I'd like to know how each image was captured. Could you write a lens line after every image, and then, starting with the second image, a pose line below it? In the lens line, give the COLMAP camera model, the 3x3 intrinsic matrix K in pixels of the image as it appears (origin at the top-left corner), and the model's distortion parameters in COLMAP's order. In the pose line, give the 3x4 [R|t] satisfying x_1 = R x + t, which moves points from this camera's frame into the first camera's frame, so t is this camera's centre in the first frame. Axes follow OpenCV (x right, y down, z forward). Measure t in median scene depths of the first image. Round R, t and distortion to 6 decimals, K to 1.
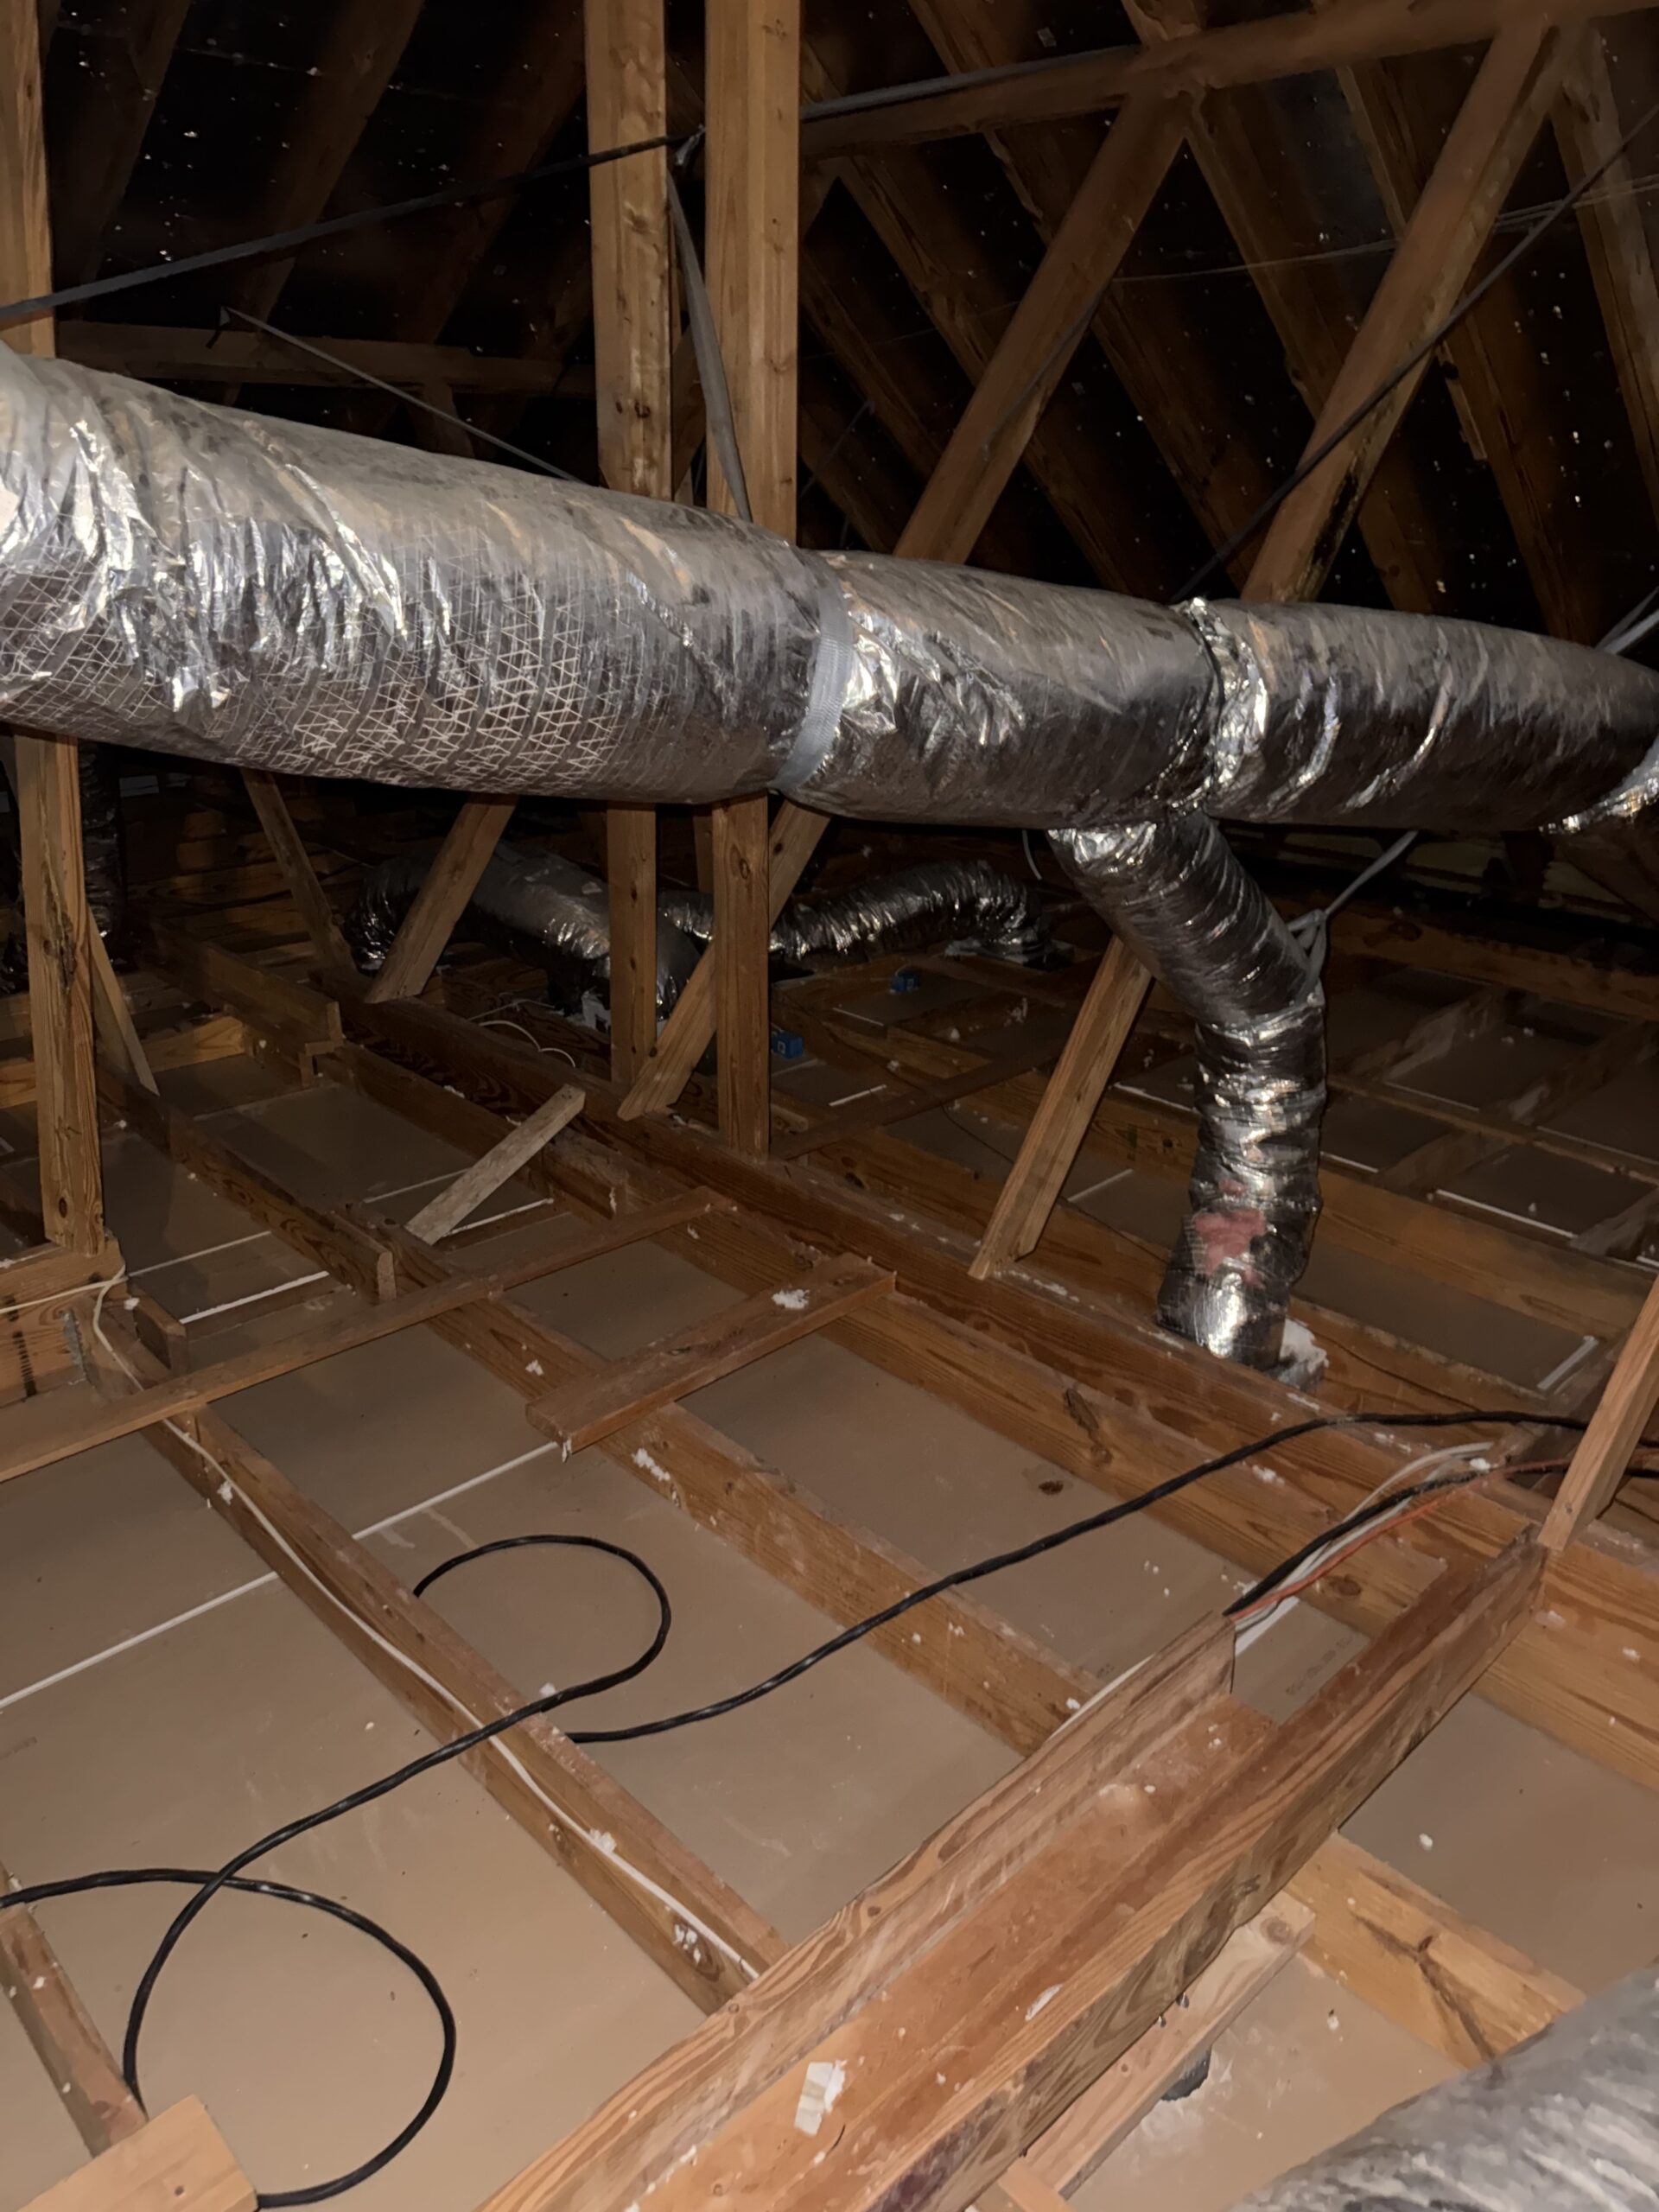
lens RADIAL K [[1520.7, 0, 830.0], [0, 1520.7, 1176.5], [0, 0, 1]] dist [0.025591, -0.036005]
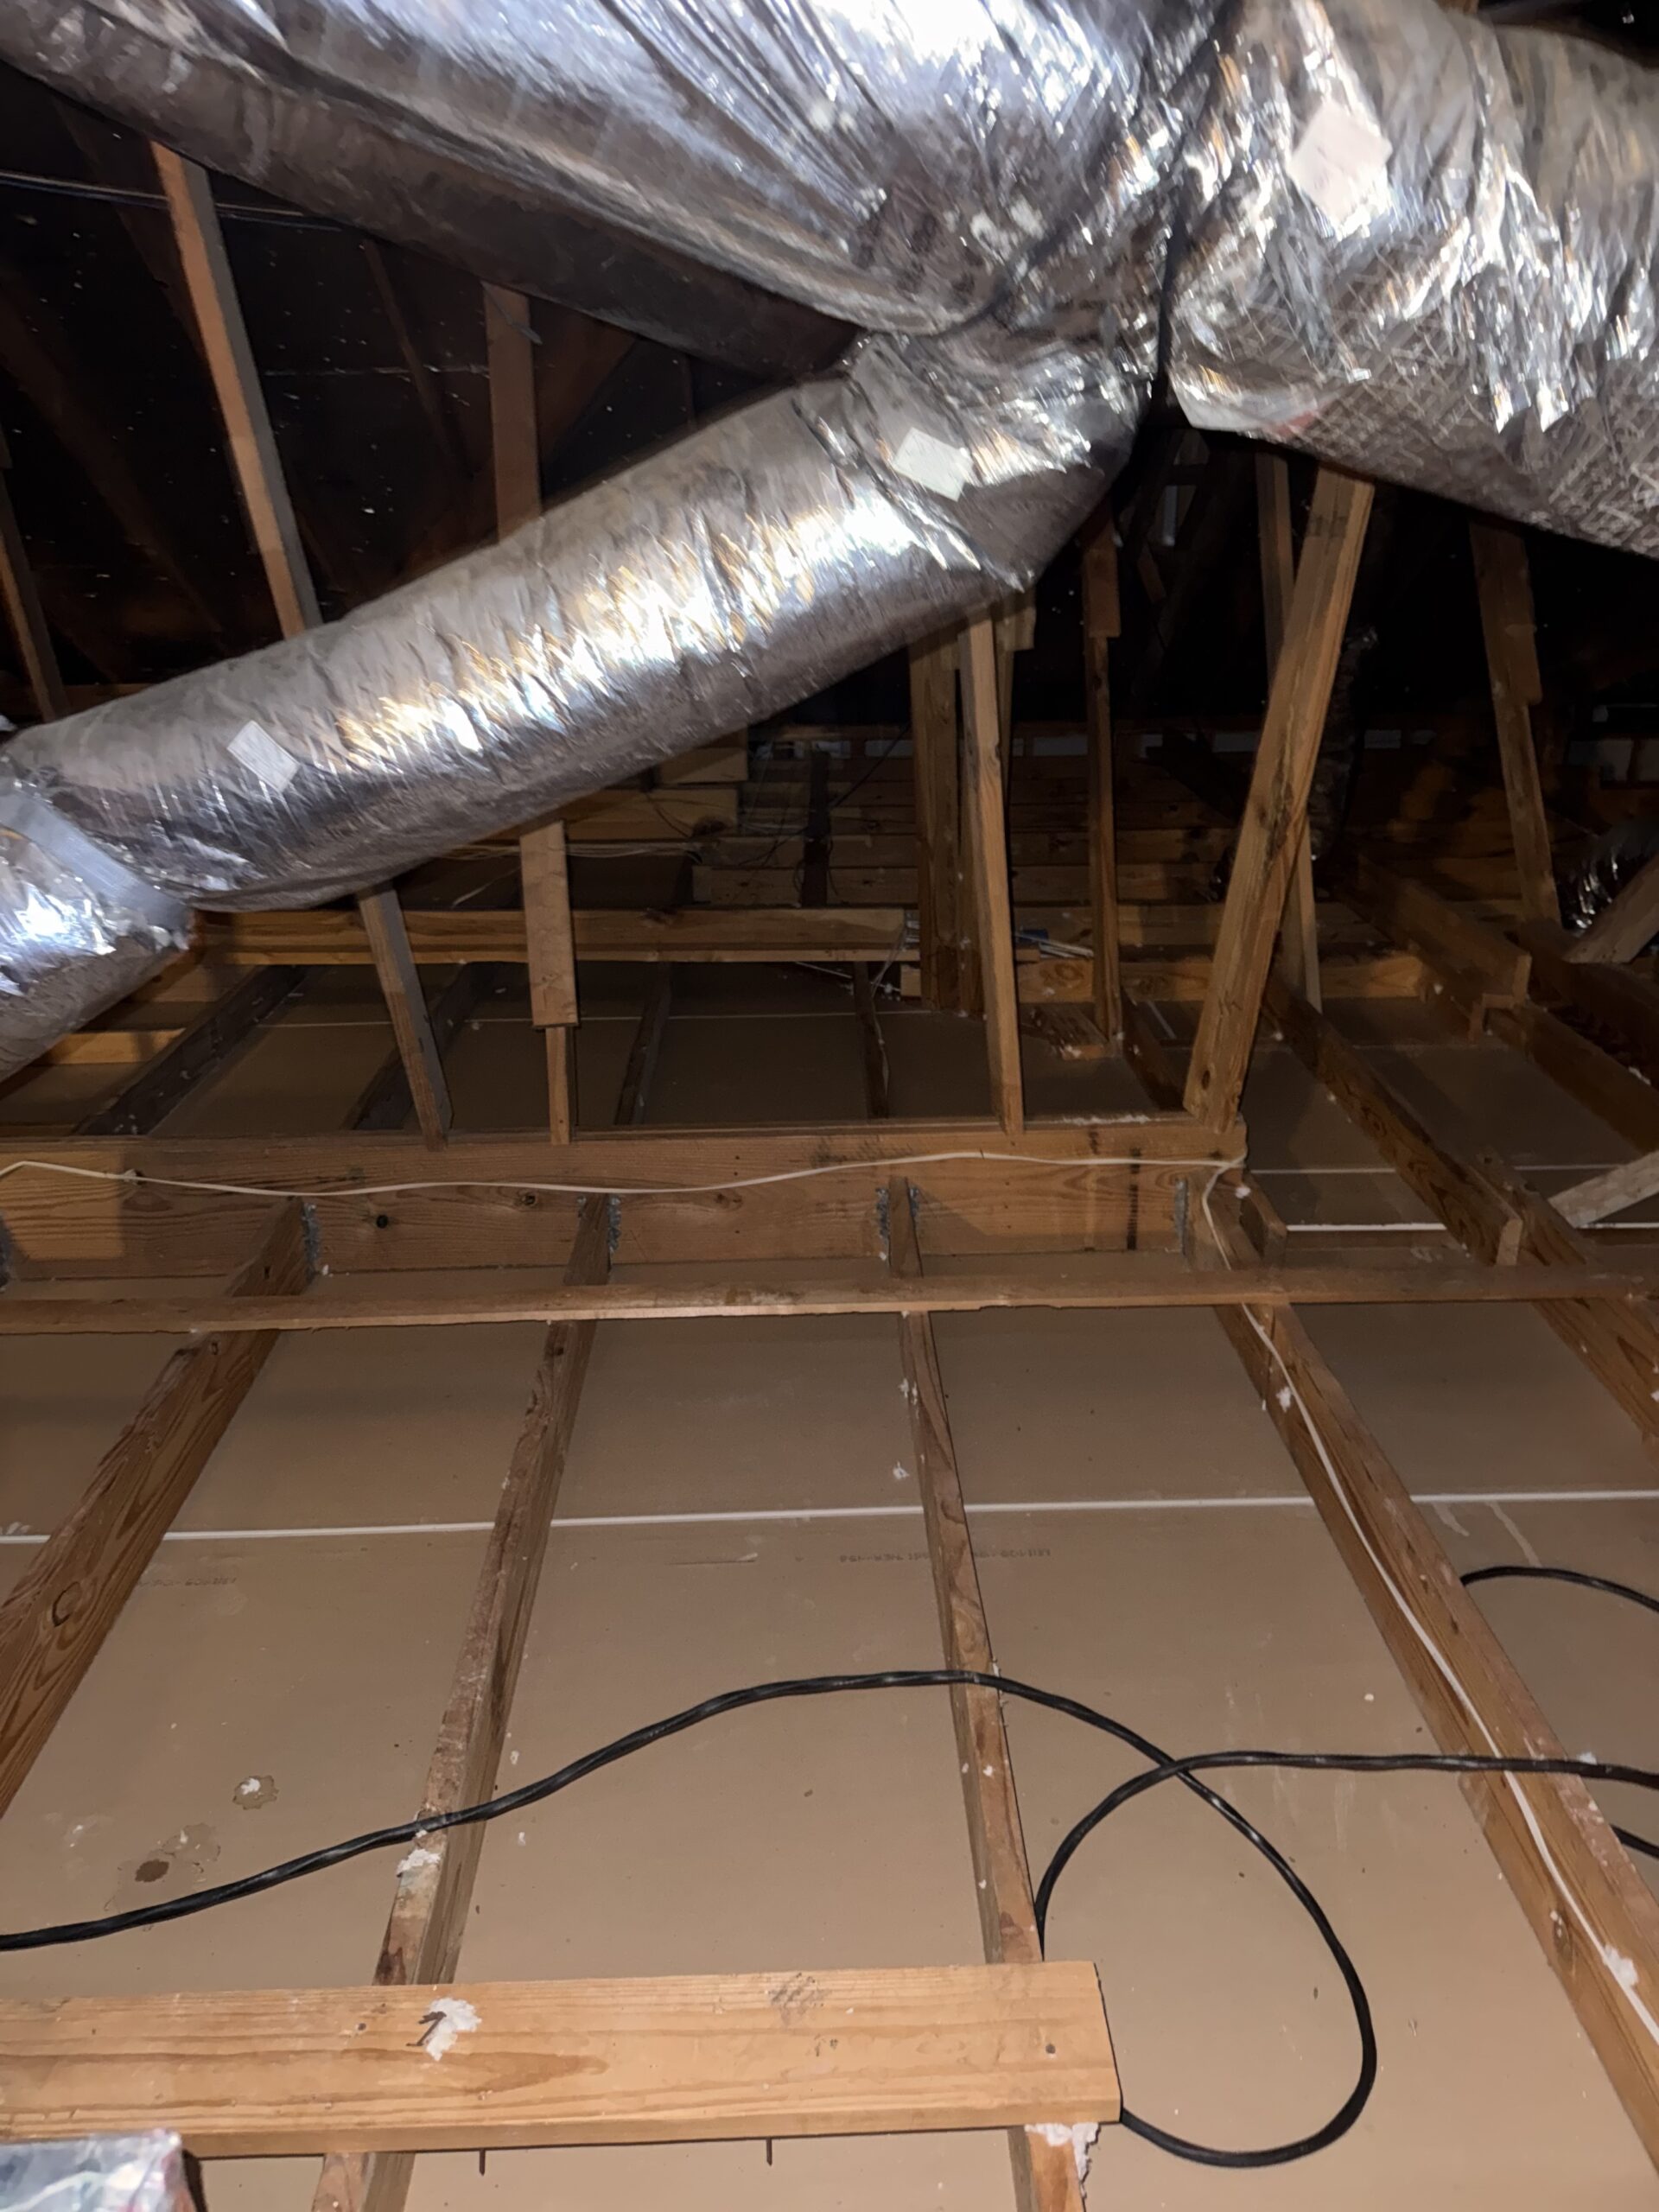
lens RADIAL K [[1520.7, 0, 830.0], [0, 1520.7, 1176.5], [0, 0, 1]] dist [0.025591, -0.036005]
pose [[0.733457, 0.240426, -0.635796, -0.033037], [-0.239459, 0.966786, 0.089350, 0.052353], [0.636161, 0.086713, 0.766669, 0.081316]]
